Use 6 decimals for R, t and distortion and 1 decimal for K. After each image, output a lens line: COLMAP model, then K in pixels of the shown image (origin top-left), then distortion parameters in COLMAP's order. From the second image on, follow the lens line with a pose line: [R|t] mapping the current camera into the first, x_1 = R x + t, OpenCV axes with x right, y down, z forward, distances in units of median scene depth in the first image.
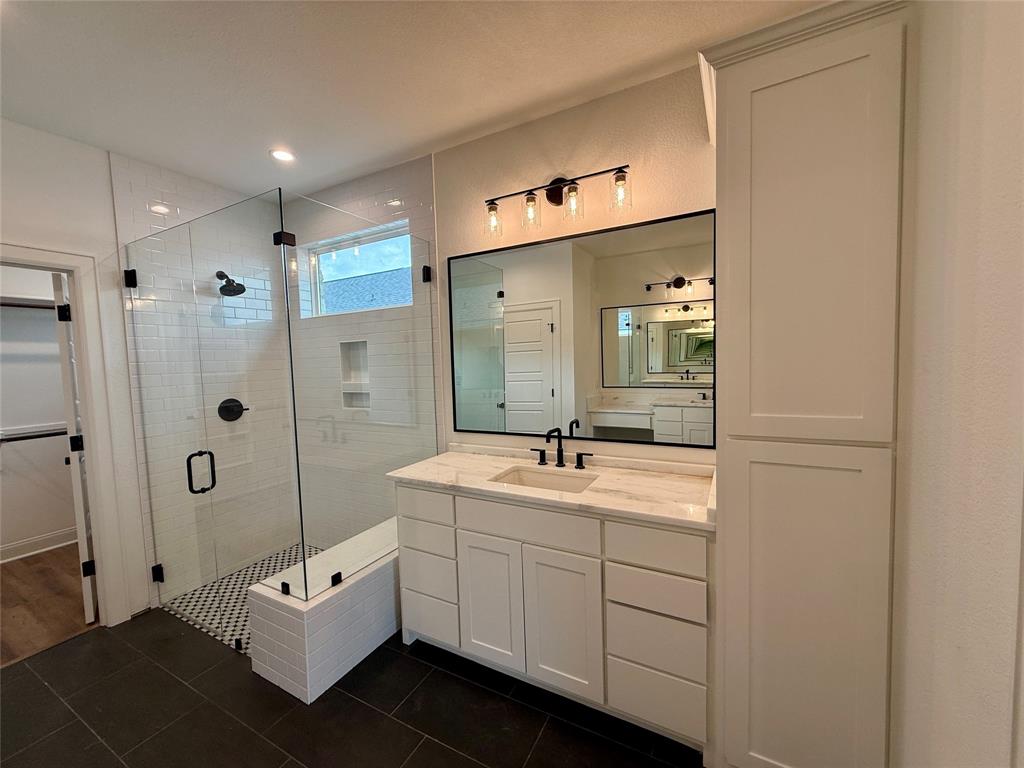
lens RADIAL K [[408.5, 0, 510.2], [0, 408.5, 383.7], [0, 0, 1]] dist [-0.003039, 0.001004]
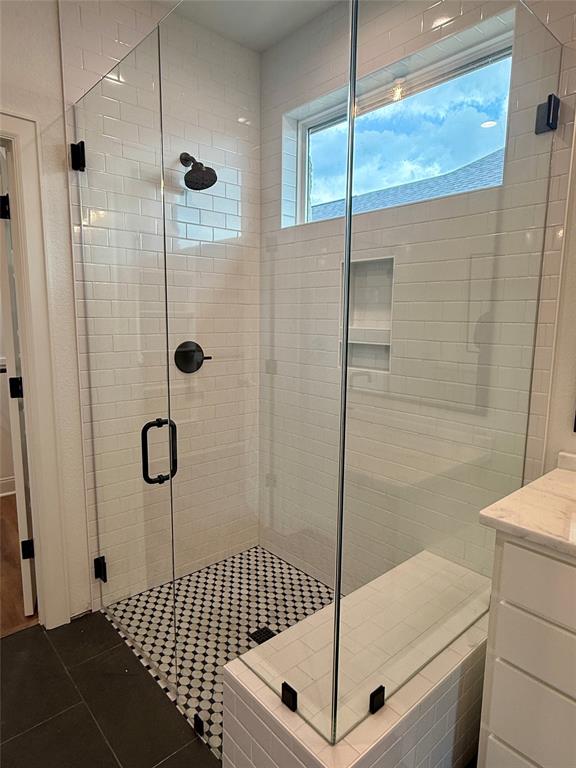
lens RADIAL K [[473.3, 0, 285.6], [0, 473.3, 382.6], [0, 0, 1]] dist [0.010553, -0.001895]
pose [[0.938108, 0.091795, -0.333957, -0.300532], [-0.061673, 0.993101, 0.099732, 0.019502], [0.340808, -0.072963, 0.937297, 0.341109]]
